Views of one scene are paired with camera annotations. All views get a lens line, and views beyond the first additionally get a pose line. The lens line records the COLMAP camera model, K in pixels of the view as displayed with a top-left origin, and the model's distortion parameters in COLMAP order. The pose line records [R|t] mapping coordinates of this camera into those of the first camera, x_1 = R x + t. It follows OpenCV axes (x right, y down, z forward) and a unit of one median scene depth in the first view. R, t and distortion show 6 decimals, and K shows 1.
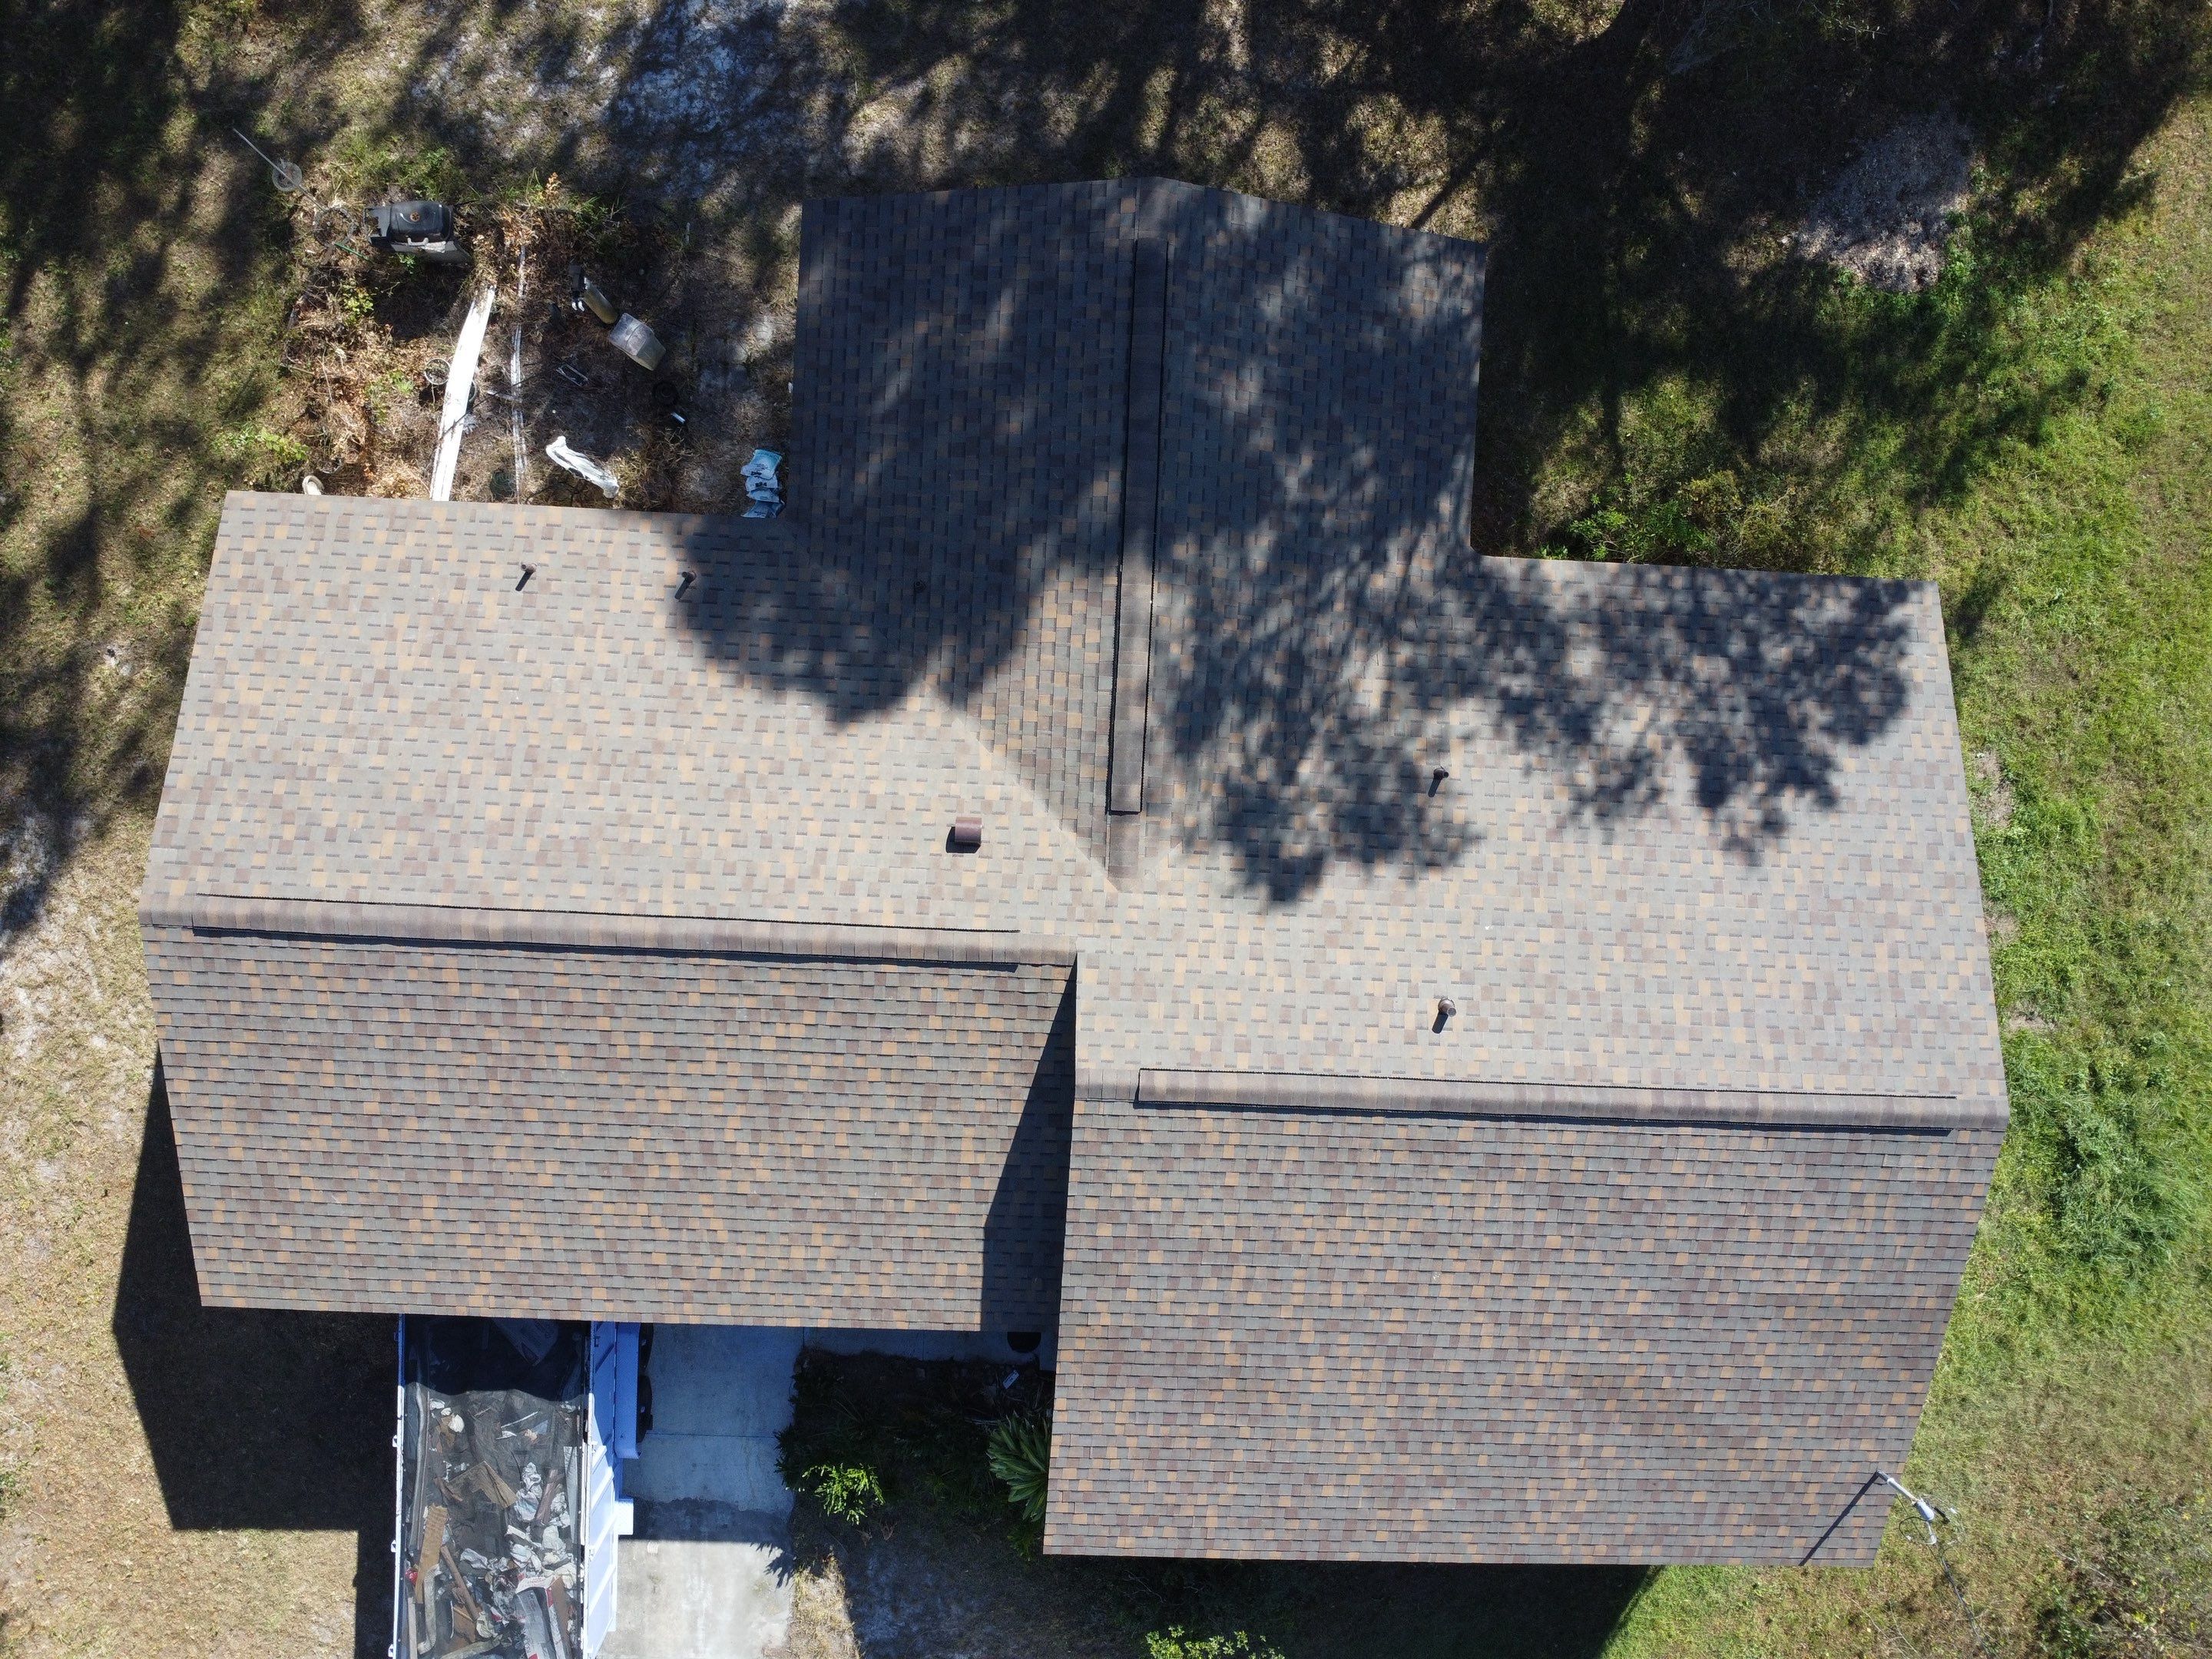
lens RADIAL K [[1596.2, 0, 1090.8], [0, 1596.2, 818.7], [0, 0, 1]] dist [-0.027507, -0.007813]
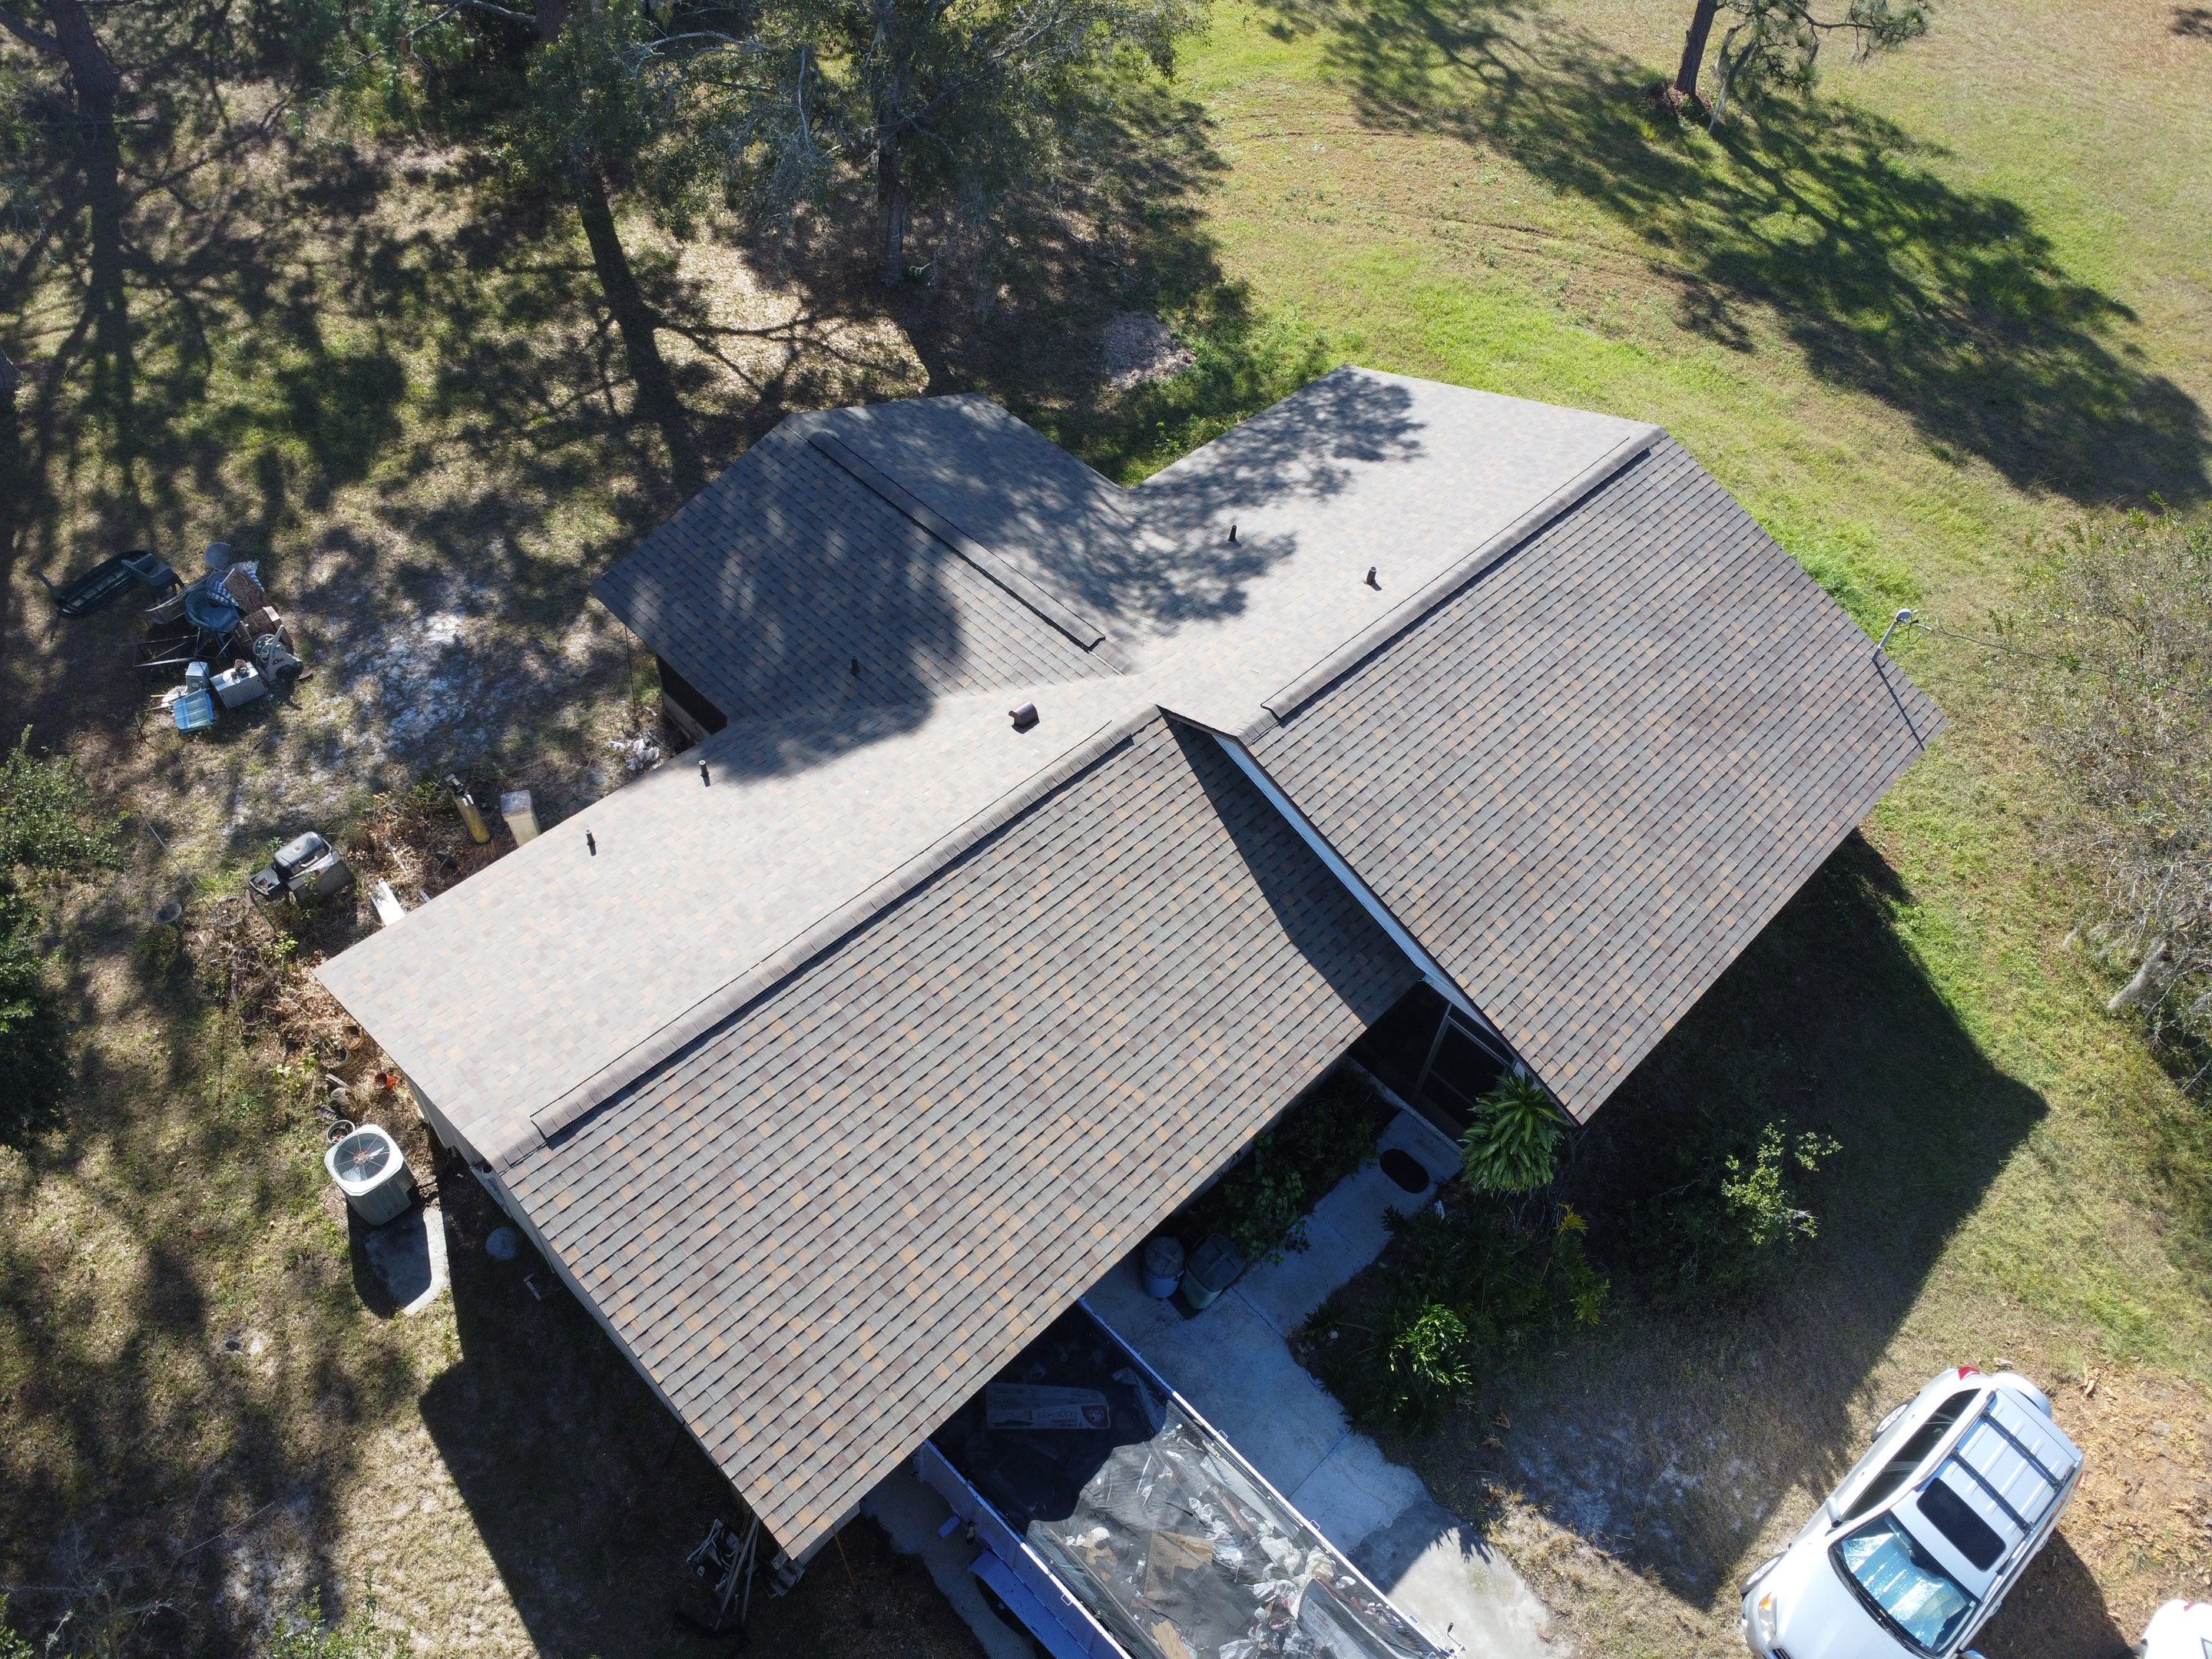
lens RADIAL K [[1596.2, 0, 1096.5], [0, 1596.2, 823.2], [0, 0, 1]] dist [-0.027507, -0.007813]
pose [[0.674398, -0.566006, 0.474157, -0.618261], [0.738220, 0.529730, -0.417633, 0.560613], [-0.014793, 0.631683, 0.775086, 0.092586]]
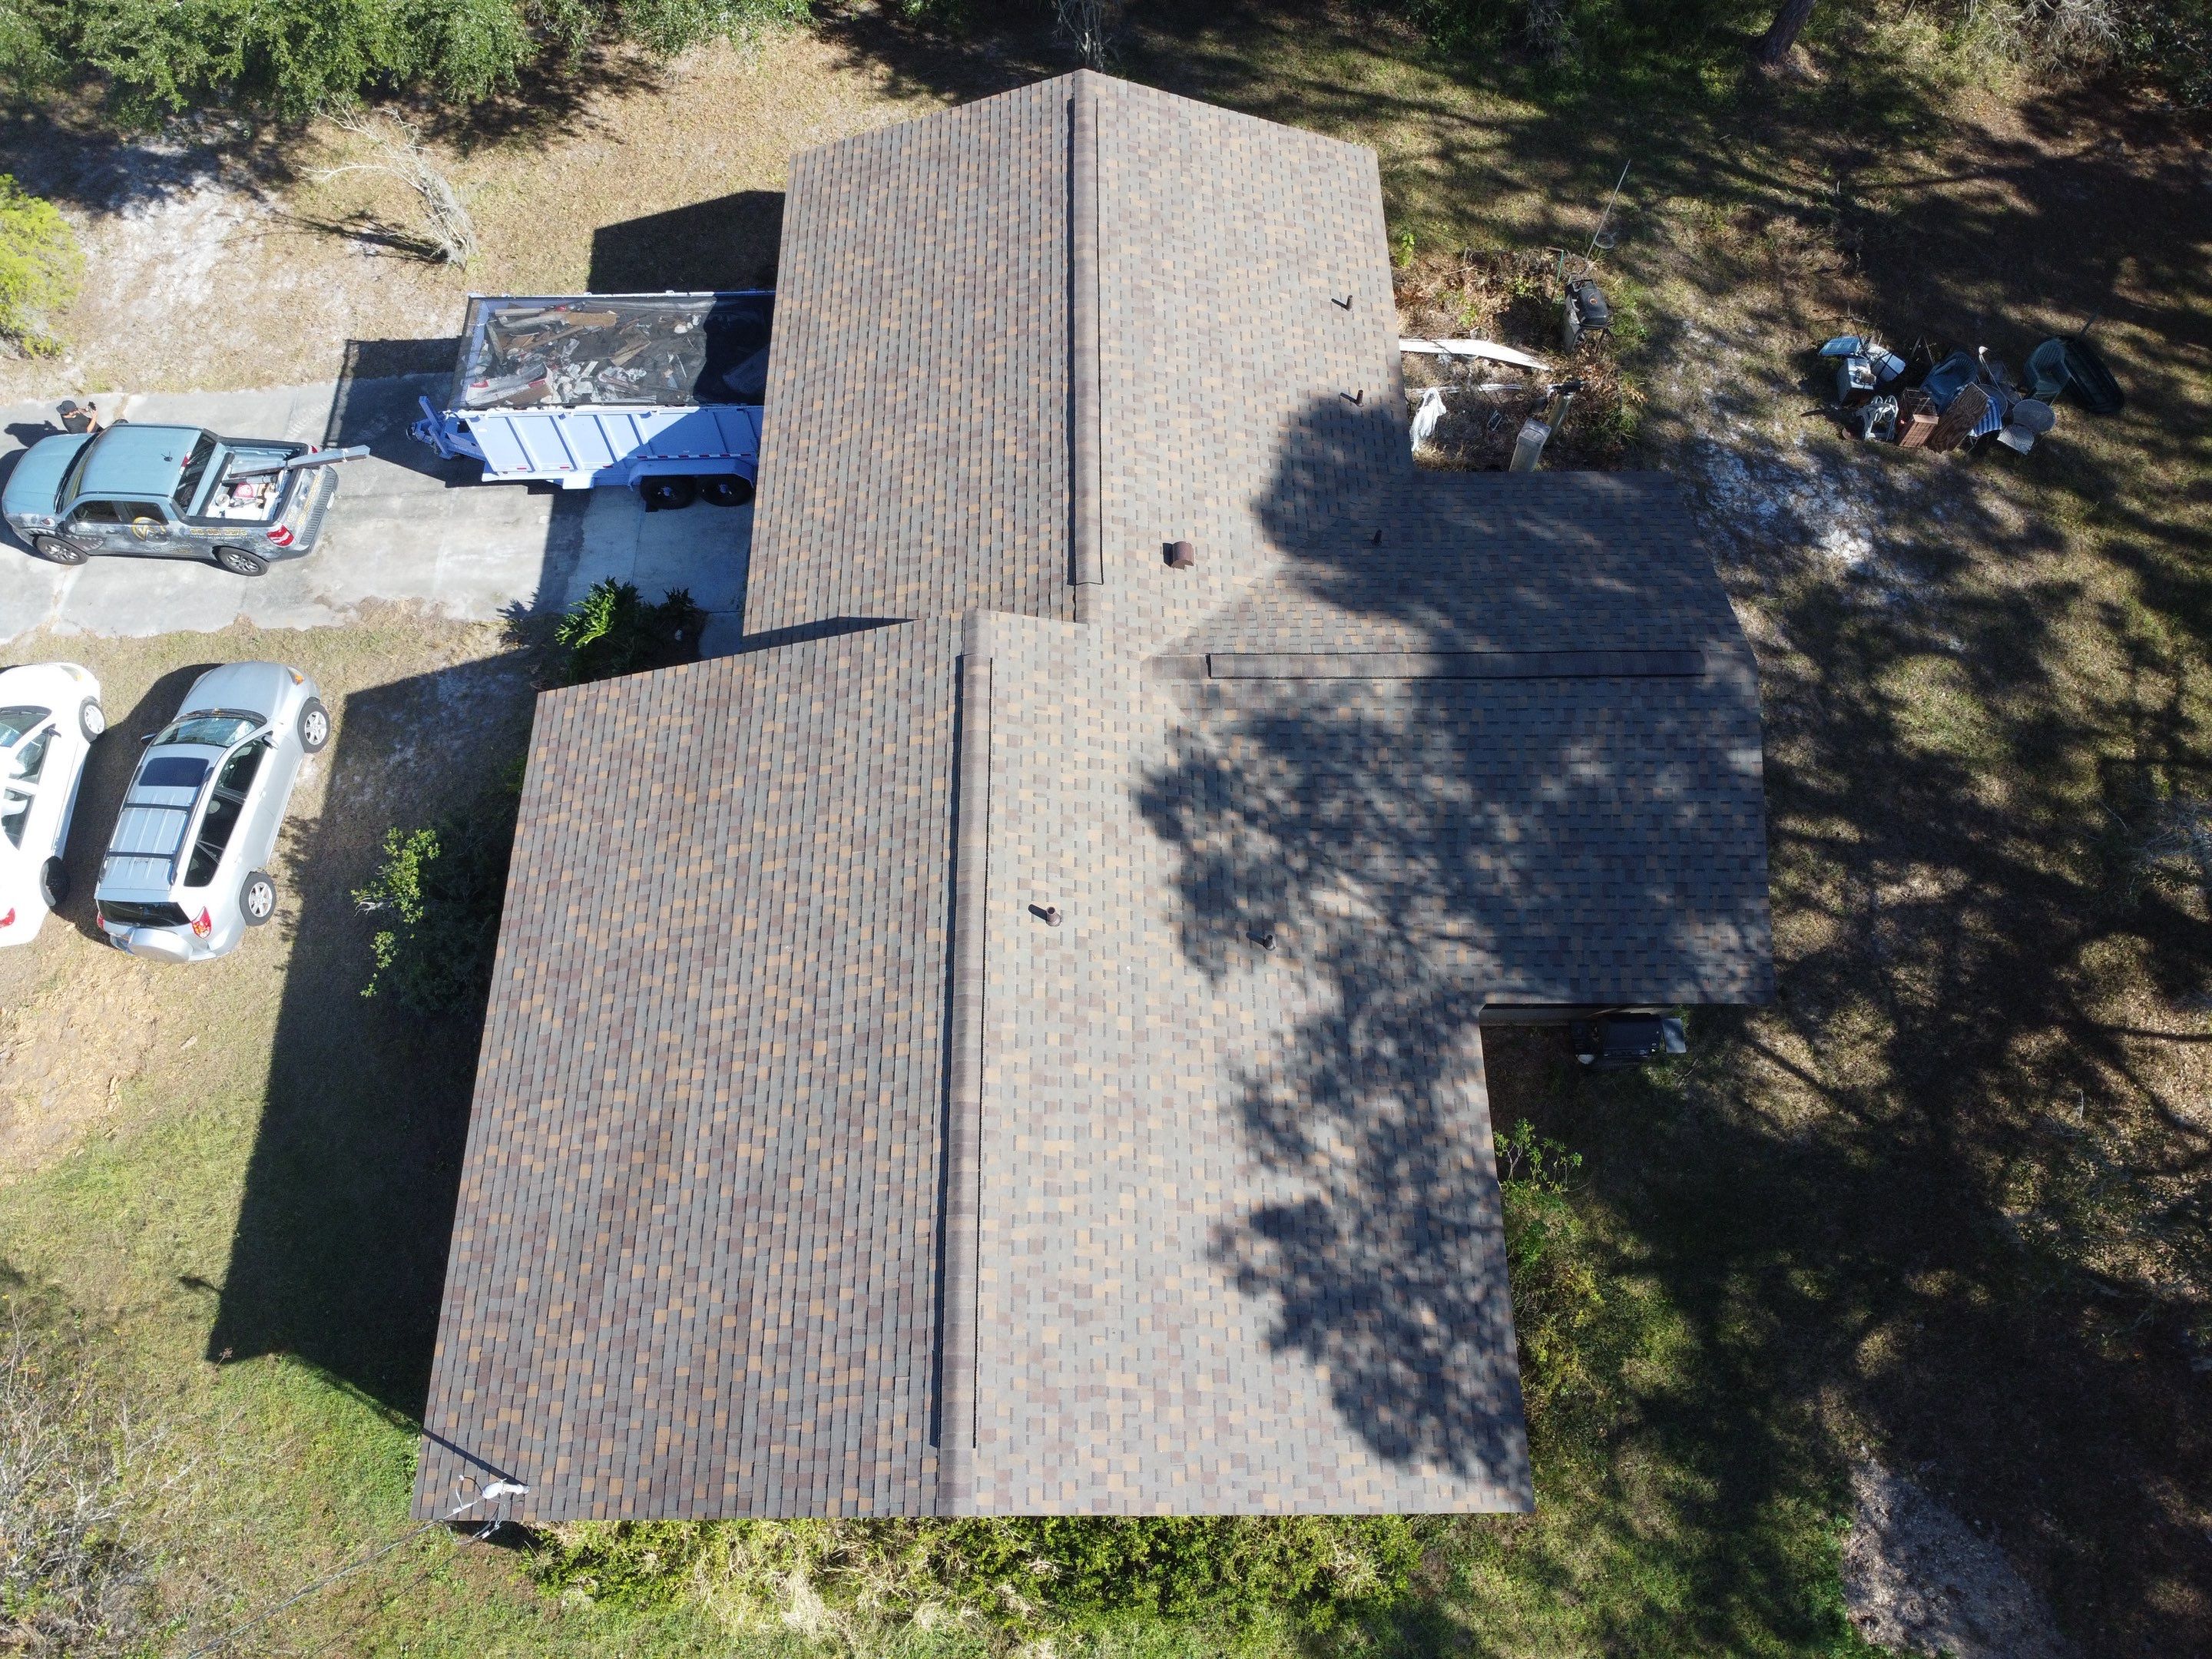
lens RADIAL K [[1596.2, 0, 1093.9], [0, 1596.2, 826.5], [0, 0, 1]] dist [-0.027507, -0.007813]
pose [[0.054664, 0.883409, -0.465404, 0.604861], [-0.998262, 0.038076, -0.044976, 0.124857], [-0.022011, 0.467054, 0.883955, 0.037609]]
